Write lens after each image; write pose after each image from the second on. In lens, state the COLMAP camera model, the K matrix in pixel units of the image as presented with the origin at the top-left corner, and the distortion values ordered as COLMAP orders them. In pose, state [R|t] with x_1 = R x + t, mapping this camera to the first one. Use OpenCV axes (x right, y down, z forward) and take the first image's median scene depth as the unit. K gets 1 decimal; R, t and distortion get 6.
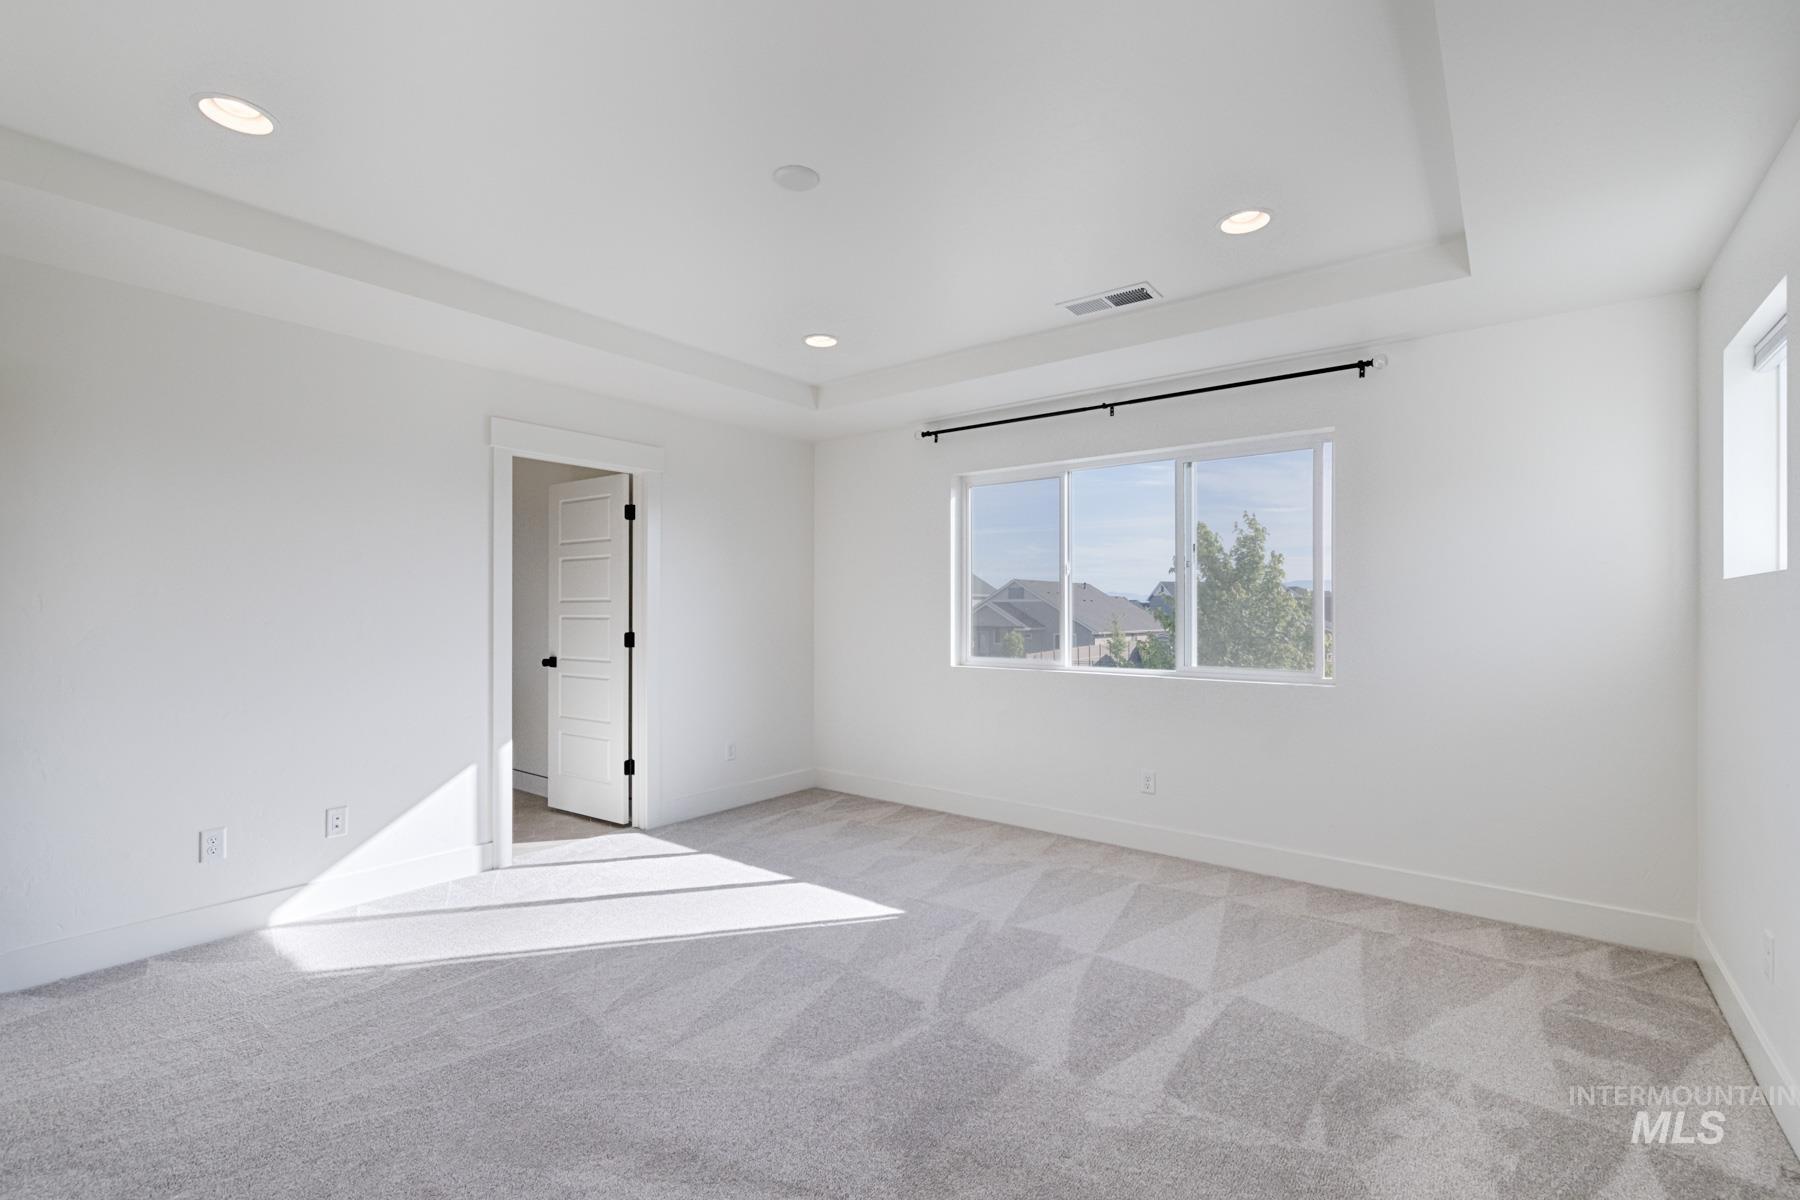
lens RADIAL K [[785.4, 0, 901.3], [0, 785.4, 612.7], [0, 0, 1]] dist [-0.000934, -0.000348]
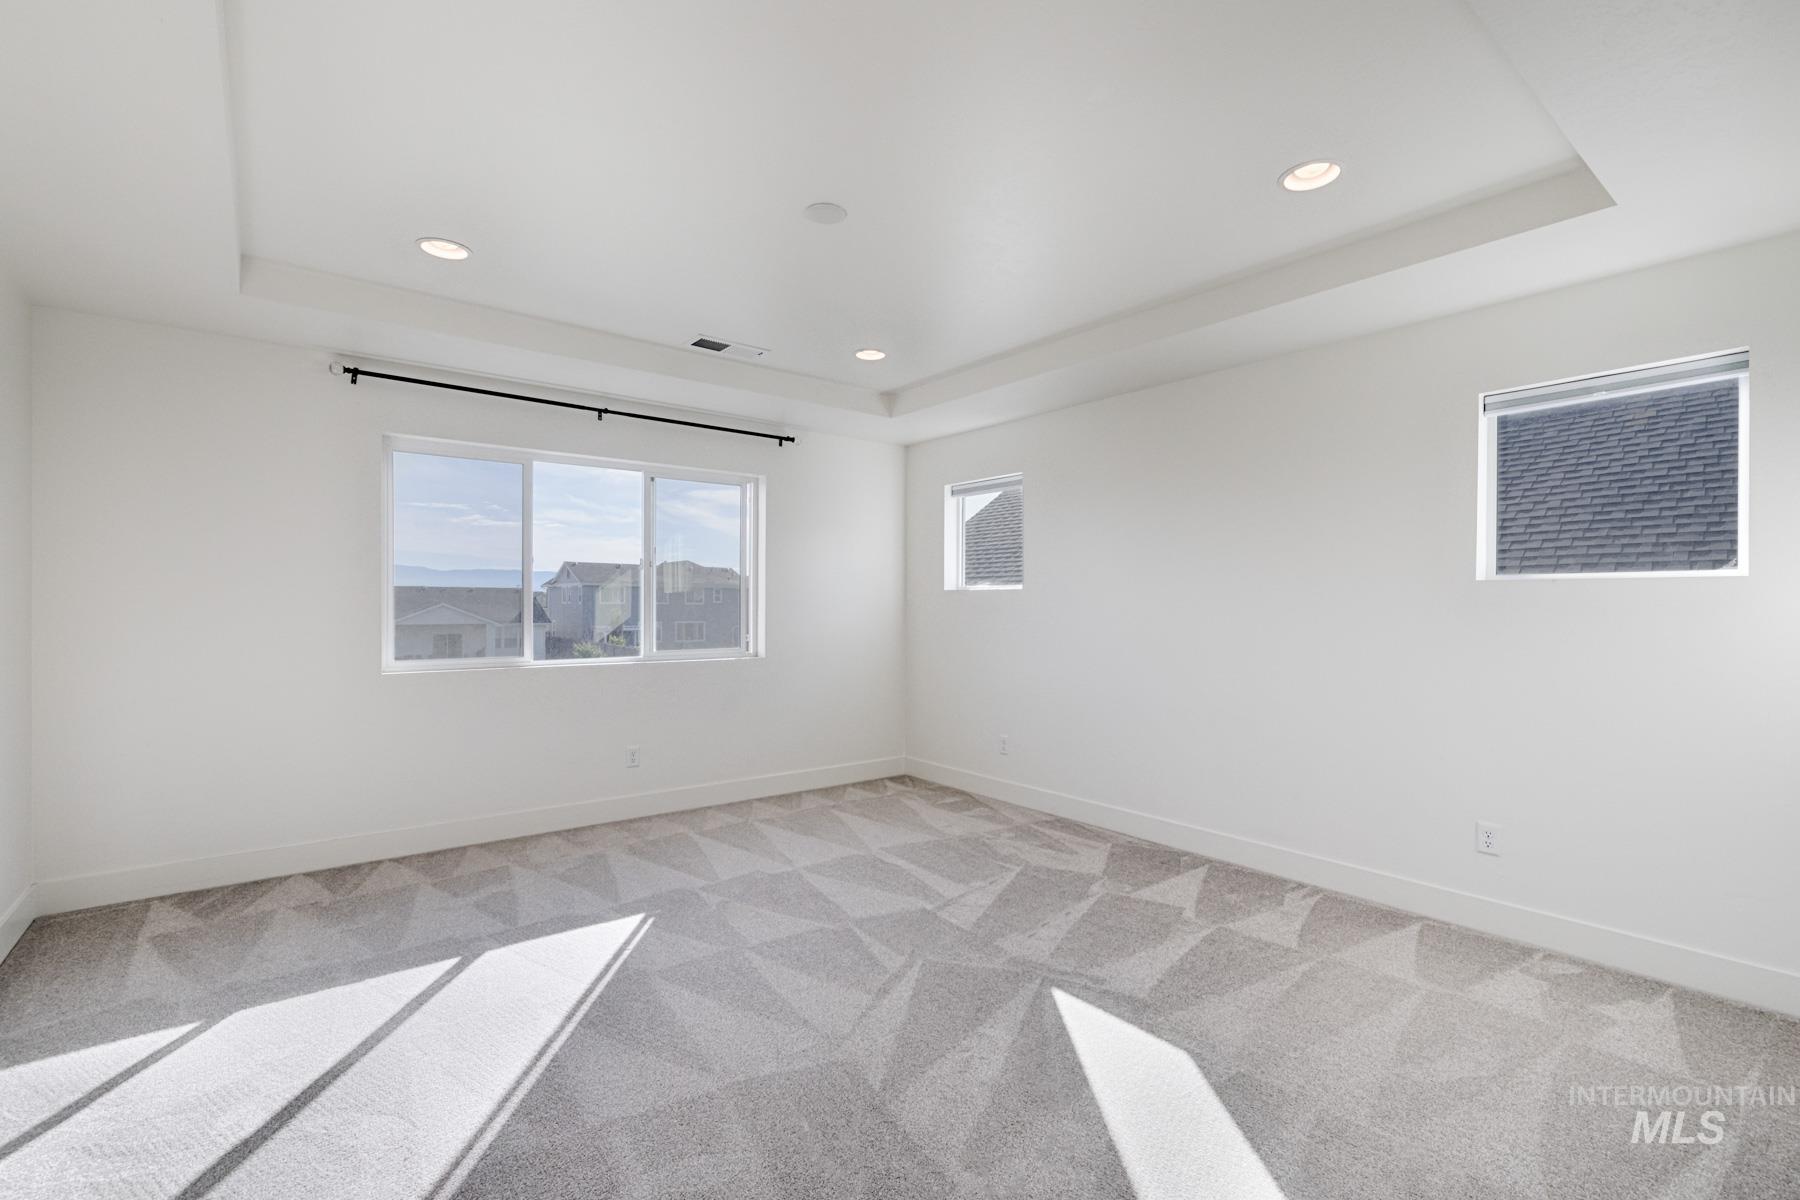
lens RADIAL K [[785.4, 0, 901.3], [0, 785.4, 612.7], [0, 0, 1]] dist [-0.000934, -0.000348]
pose [[0.245392, -0.013643, 0.969328, -0.777951], [-0.001476, 0.999895, 0.014447, -0.008460], [-0.969423, -0.004975, 0.245346, 0.404684]]
